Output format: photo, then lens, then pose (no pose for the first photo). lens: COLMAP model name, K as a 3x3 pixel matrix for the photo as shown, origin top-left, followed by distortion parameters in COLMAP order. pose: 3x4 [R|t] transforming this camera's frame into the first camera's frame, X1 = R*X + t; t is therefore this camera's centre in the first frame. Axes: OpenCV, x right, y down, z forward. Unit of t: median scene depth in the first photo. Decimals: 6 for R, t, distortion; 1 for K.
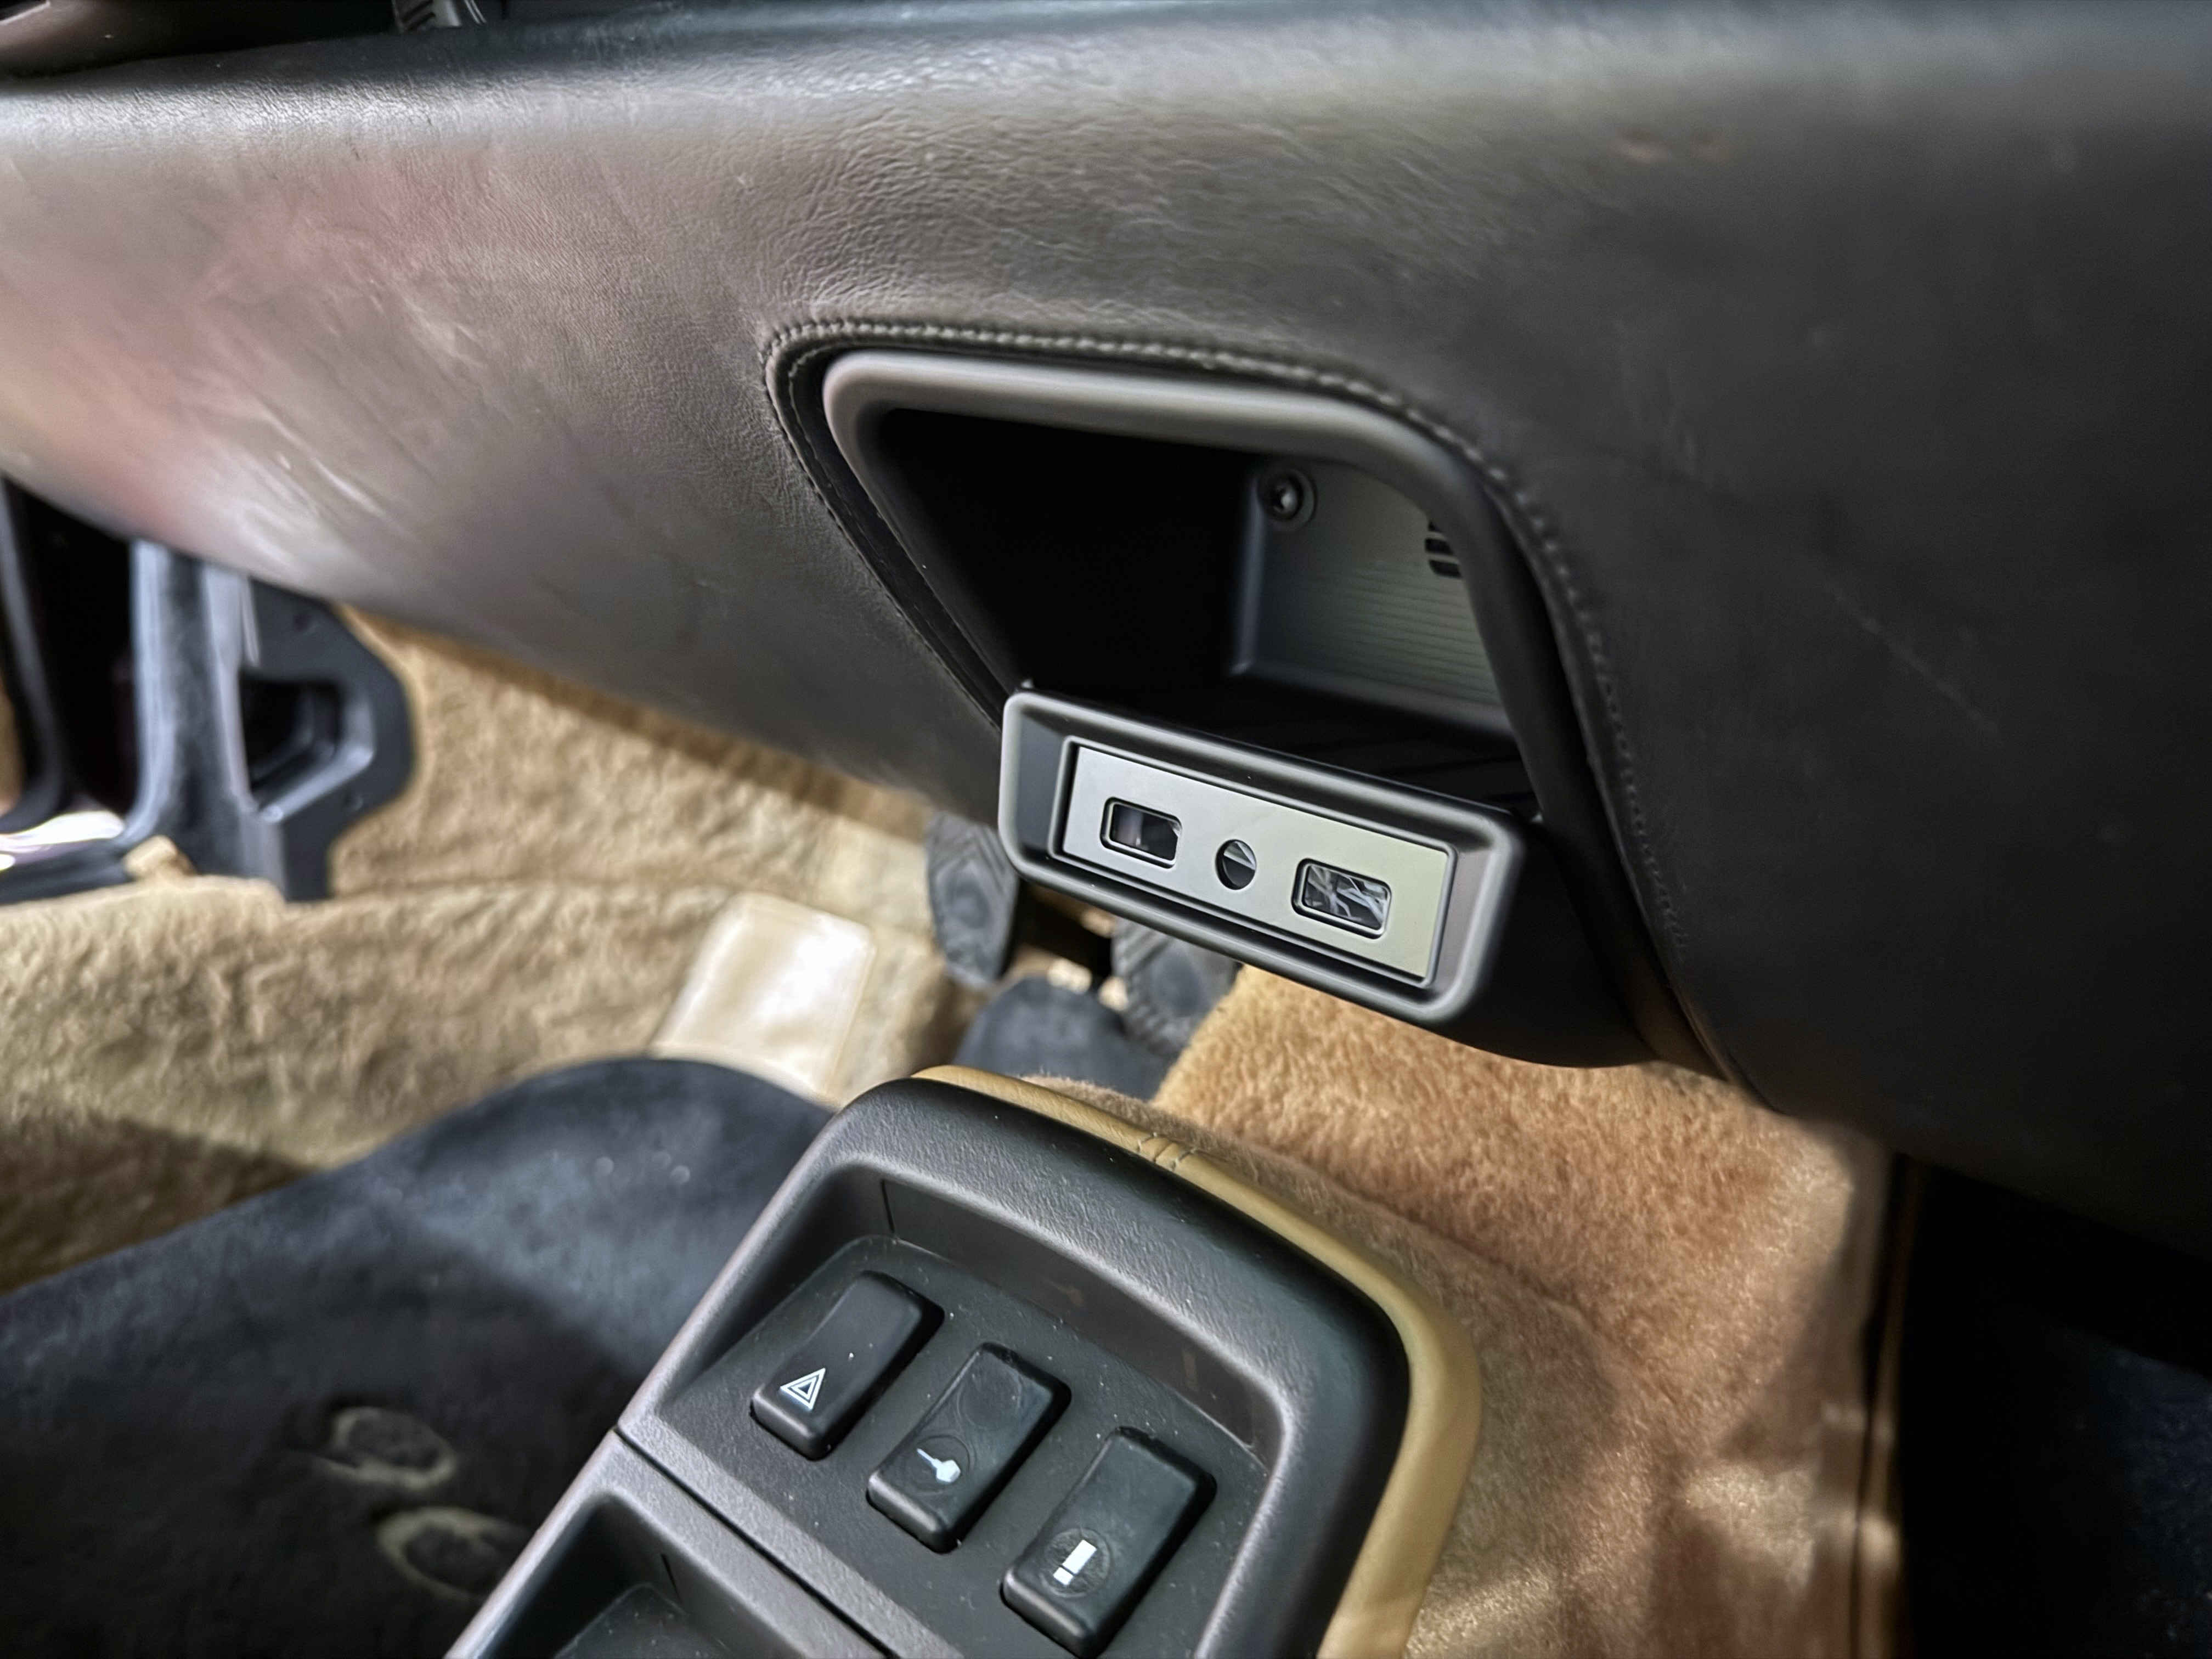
lens RADIAL K [[1656.3, 0, 1106.0], [0, 1656.3, 829.5], [0, 0, 1]] dist [-0.015563, -0.031852]
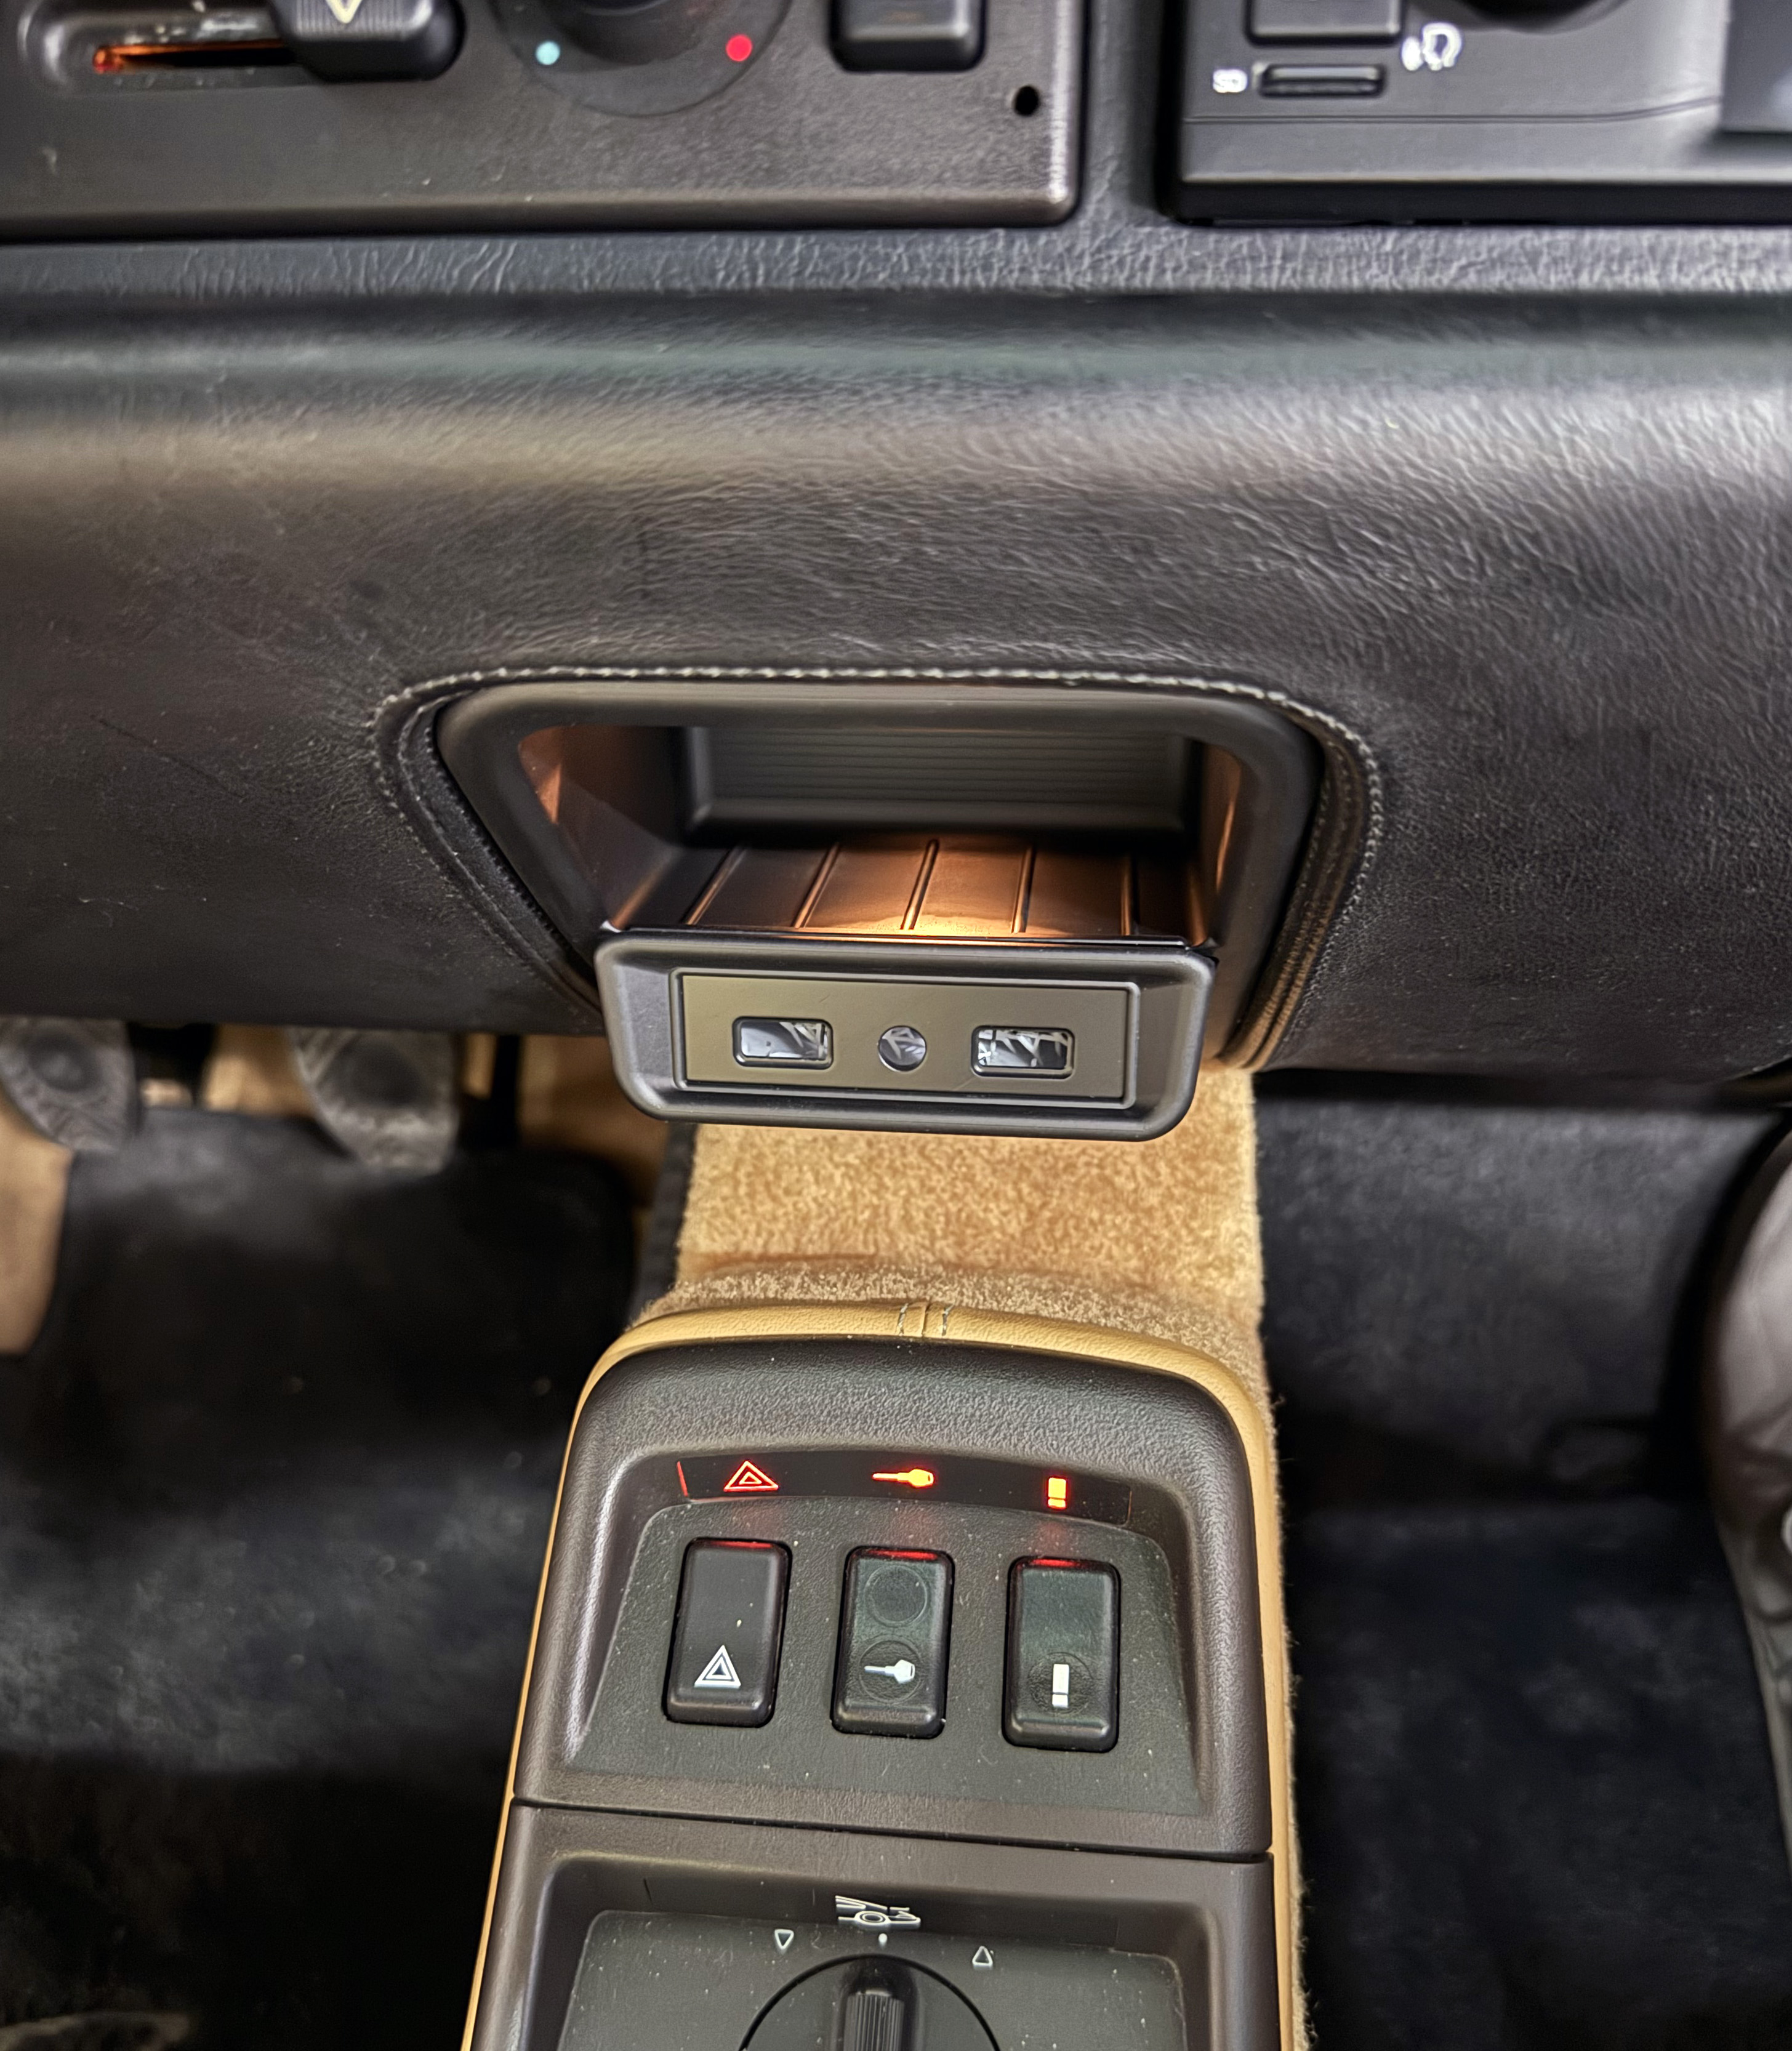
lens RADIAL K [[1844.3, 0, 887.8], [0, 1844.3, 1158.5], [0, 0, 1]] dist [-0.030142, 0.004338]
pose [[0.819764, -0.367153, 0.439529, -0.140735], [0.244725, 0.918441, 0.310767, -0.083319], [-0.517780, -0.147192, 0.842756, 0.007868]]
